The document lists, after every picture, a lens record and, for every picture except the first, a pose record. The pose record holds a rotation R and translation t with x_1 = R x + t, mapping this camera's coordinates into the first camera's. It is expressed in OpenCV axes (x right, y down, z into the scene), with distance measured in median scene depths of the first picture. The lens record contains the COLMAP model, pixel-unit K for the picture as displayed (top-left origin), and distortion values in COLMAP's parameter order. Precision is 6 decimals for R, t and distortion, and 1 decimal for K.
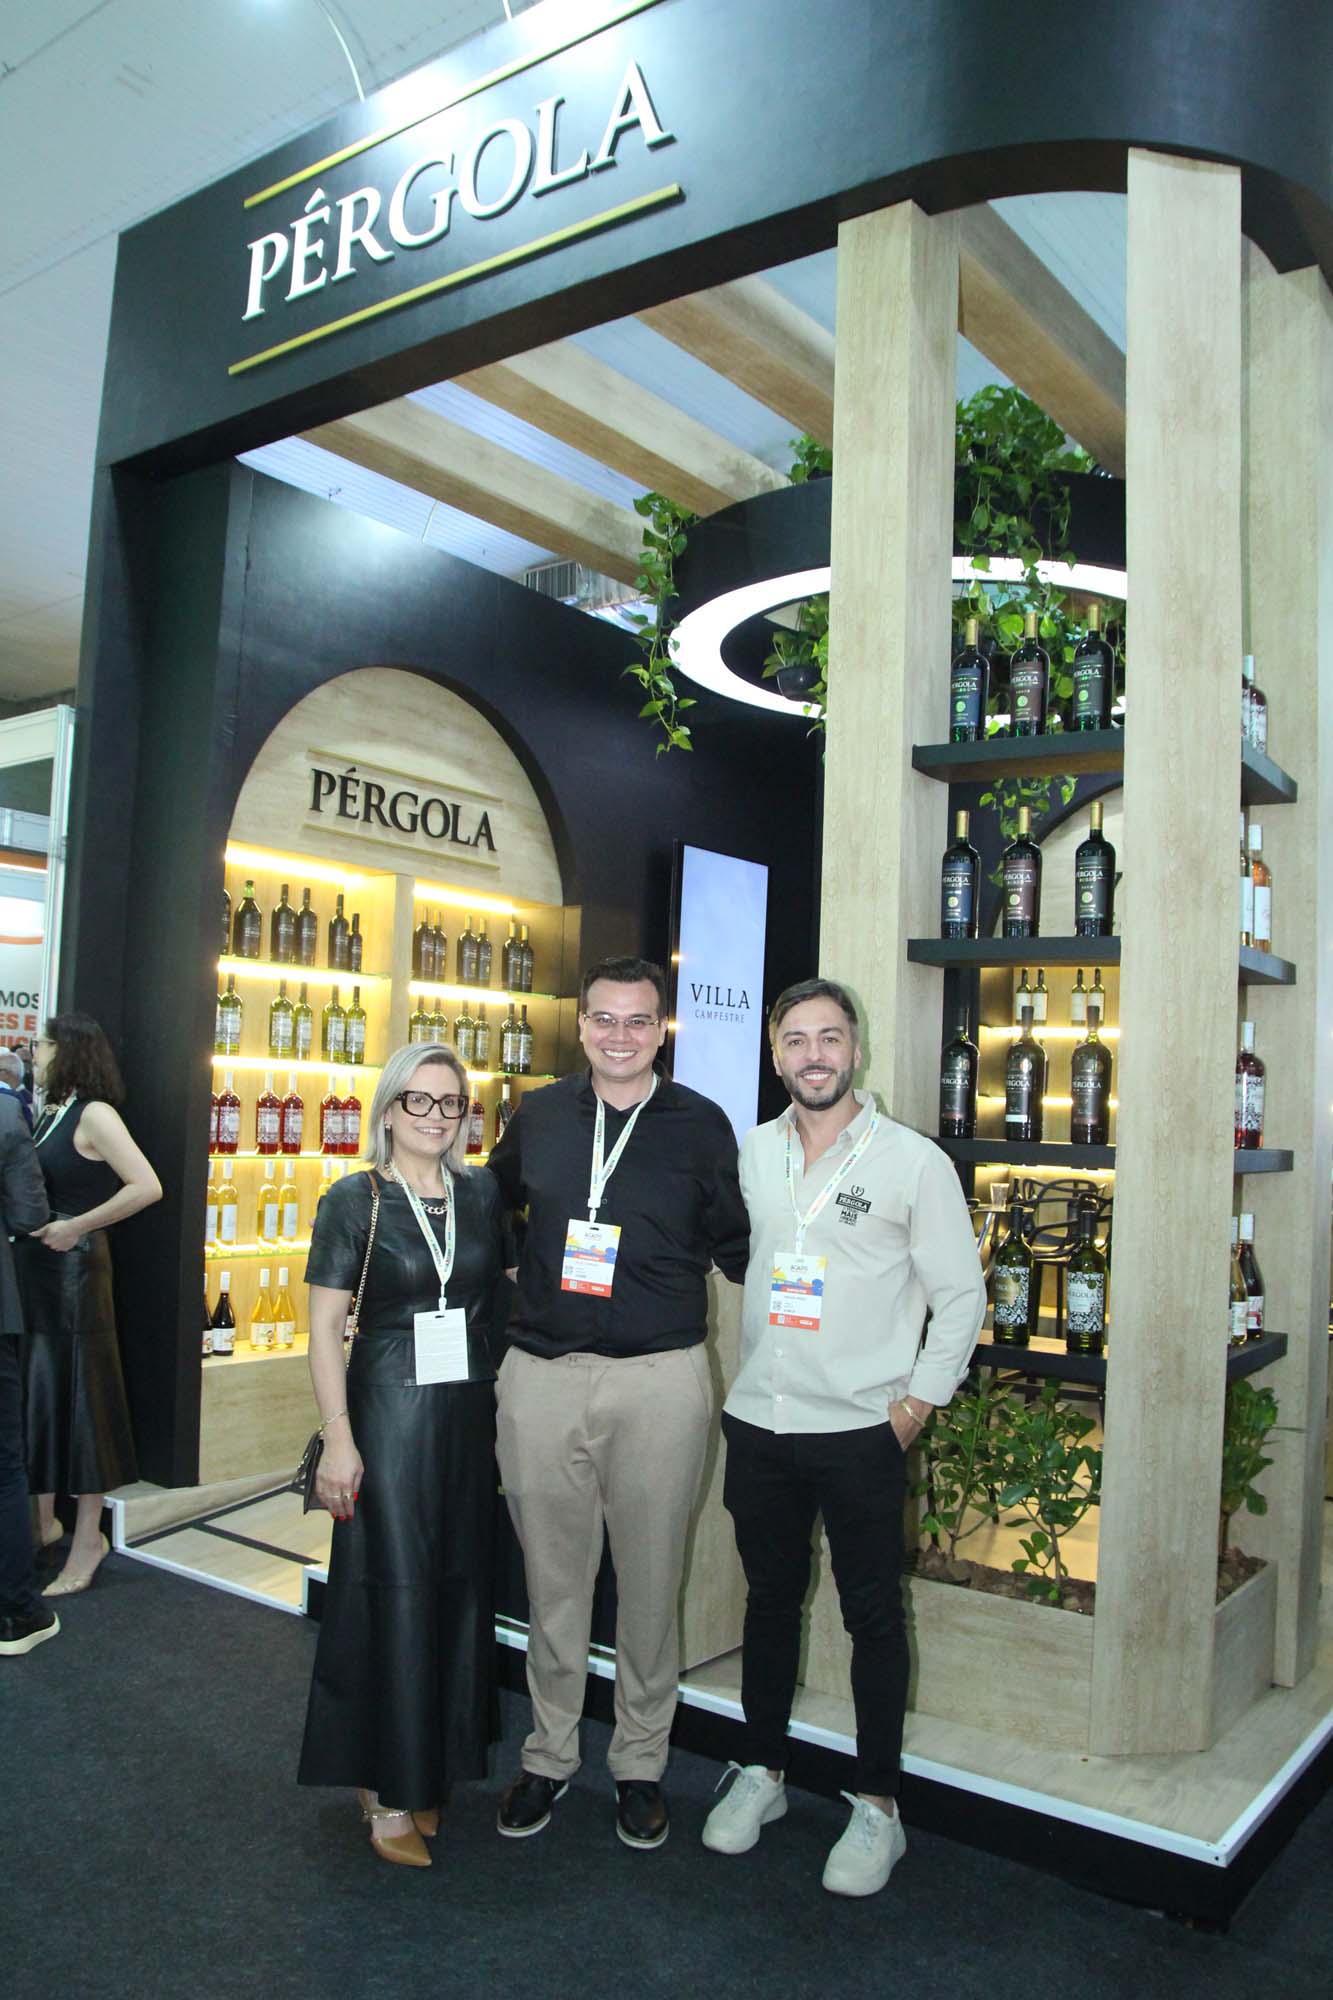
lens RADIAL K [[1521.4, 0, 666.5], [0, 1521.4, 1000.0], [0, 0, 1]] dist [-0.117839, 0.054876]
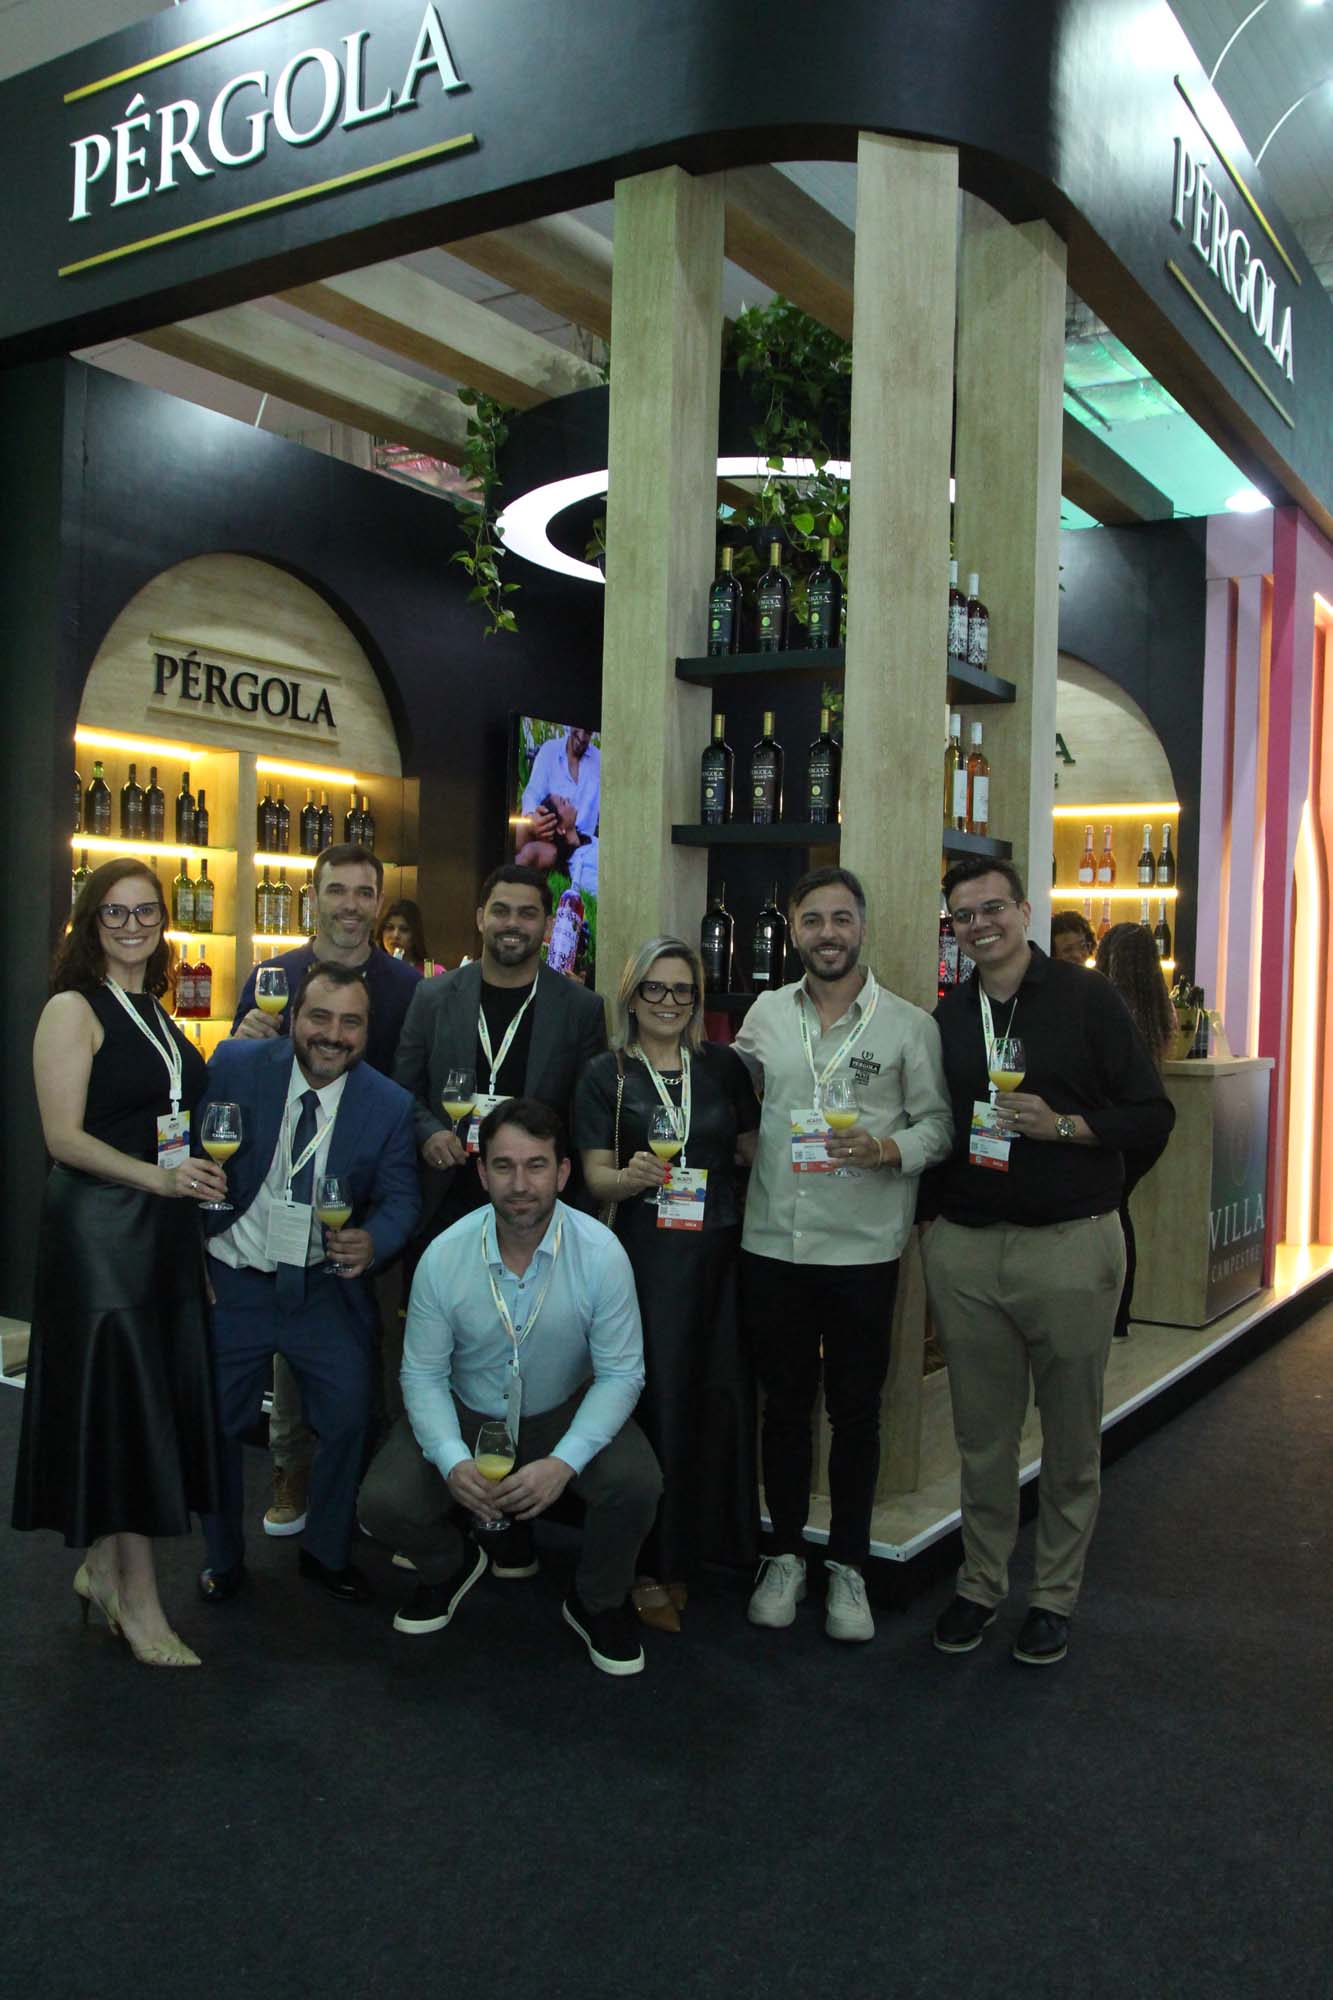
lens RADIAL K [[1678.3, 0, 666.5], [0, 1678.3, 1000.0], [0, 0, 1]] dist [-0.095669, 0.097636]
pose [[0.997901, -0.013912, 0.063253, 0.048253], [0.008131, 0.995840, 0.090761, -0.015702], [-0.064253, -0.090056, 0.993862, -0.210631]]
